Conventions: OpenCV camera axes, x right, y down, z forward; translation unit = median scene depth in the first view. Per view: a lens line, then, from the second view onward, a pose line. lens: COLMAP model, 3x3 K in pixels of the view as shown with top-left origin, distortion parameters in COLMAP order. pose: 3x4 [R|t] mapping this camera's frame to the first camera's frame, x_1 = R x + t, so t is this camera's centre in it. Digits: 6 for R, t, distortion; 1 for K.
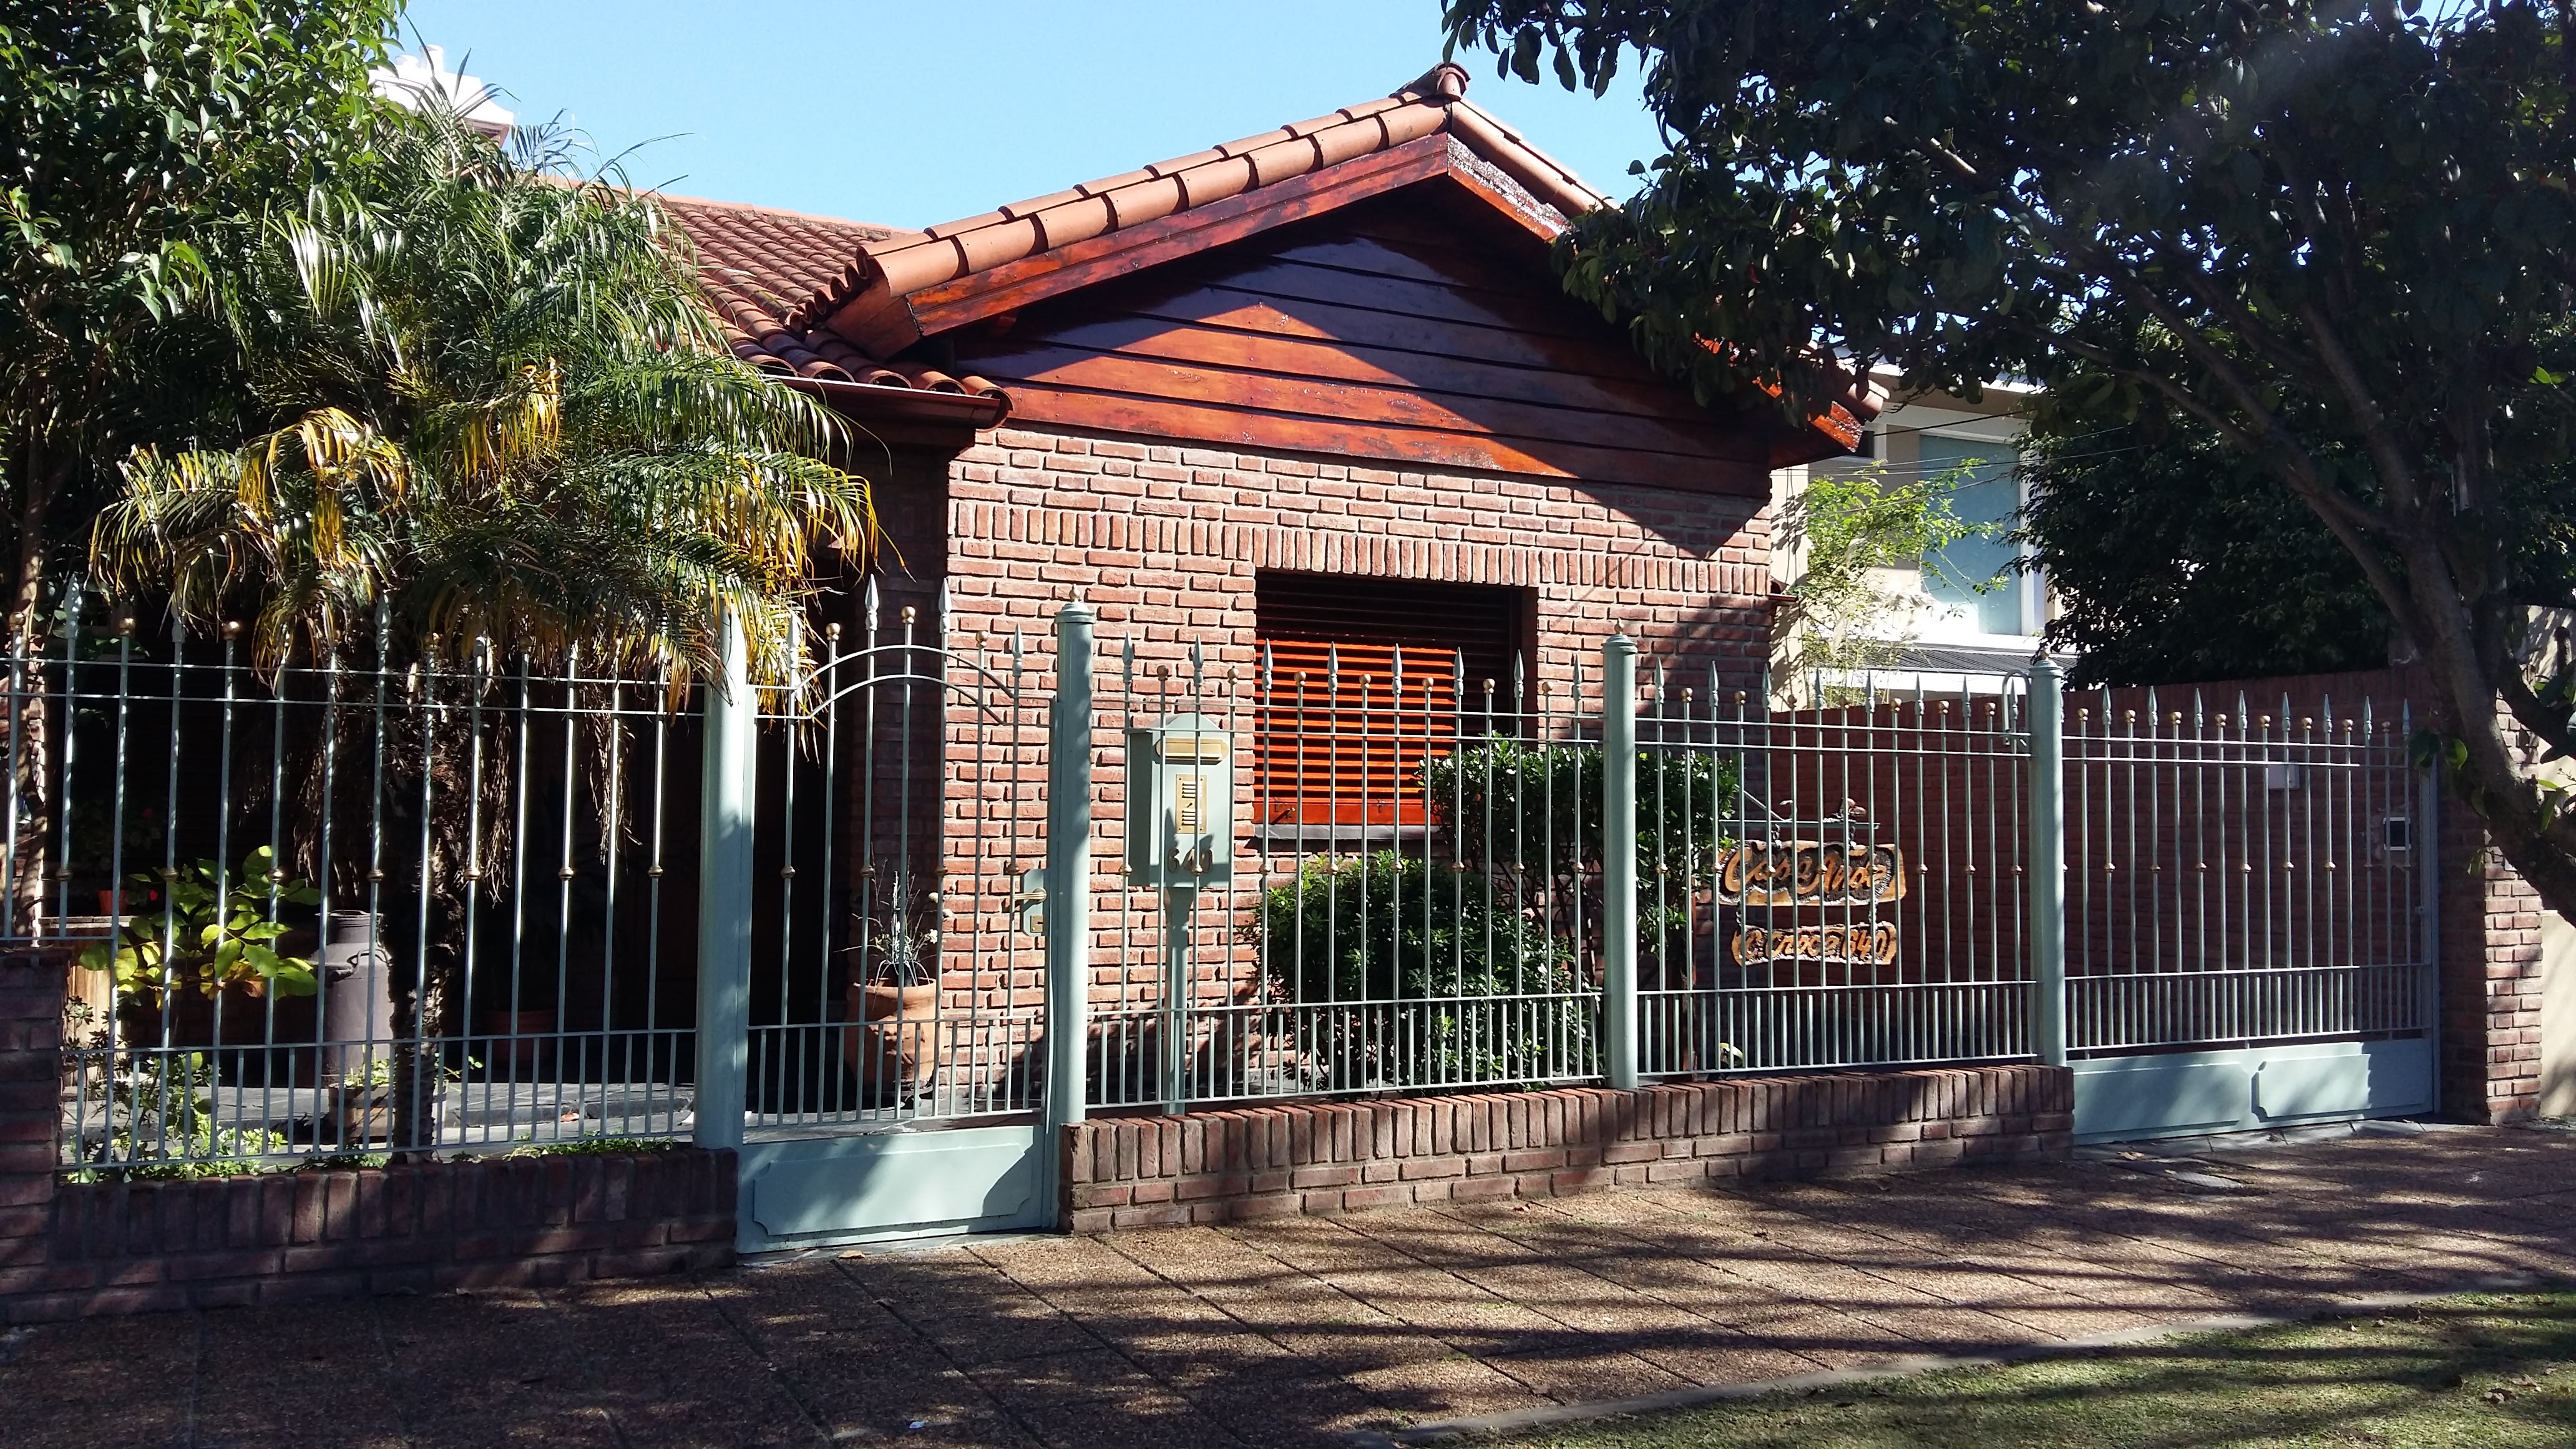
lens RADIAL K [[2142.7, 0, 1279.1], [0, 2142.7, 717.8], [0, 0, 1]] dist [0.059823, -0.064491]
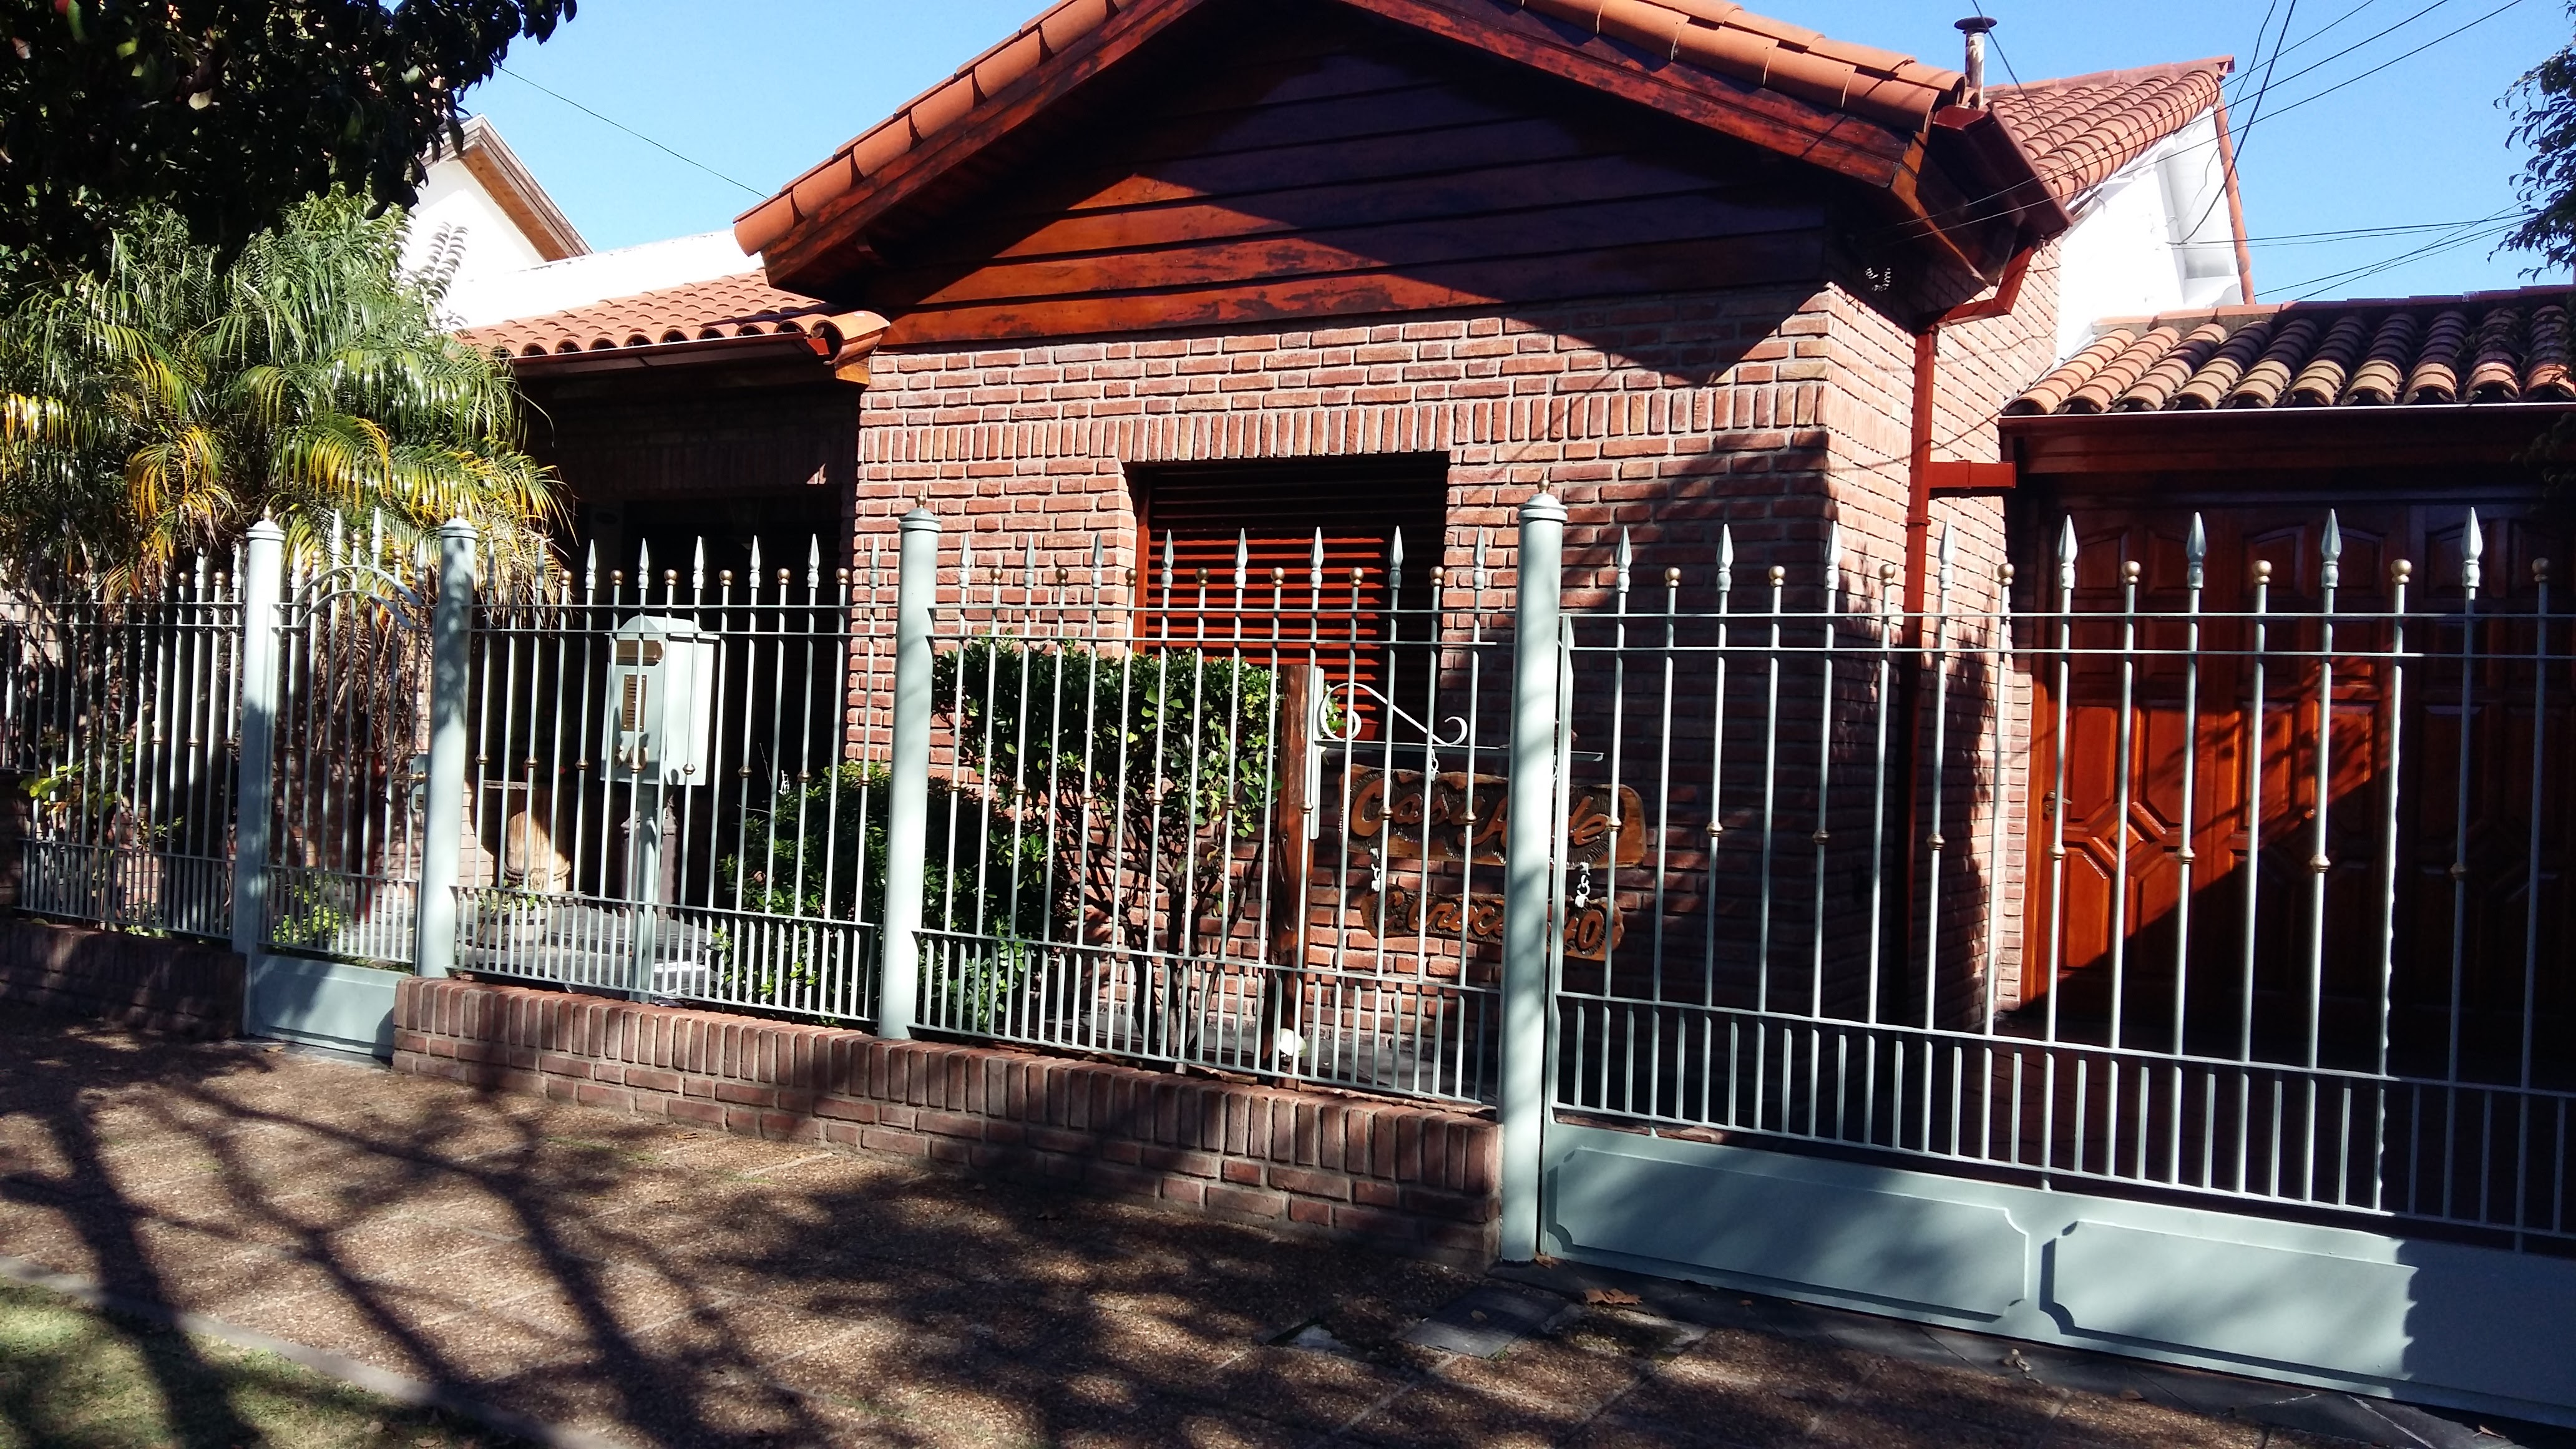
lens RADIAL K [[2142.7, 0, 1285.8], [0, 2142.7, 728.2], [0, 0, 1]] dist [0.059823, -0.064491]
pose [[0.524213, 0.011404, -0.851511, 0.803956], [0.008487, 0.999791, 0.018614, 0.027286], [0.851545, -0.016984, 0.524006, 0.563293]]
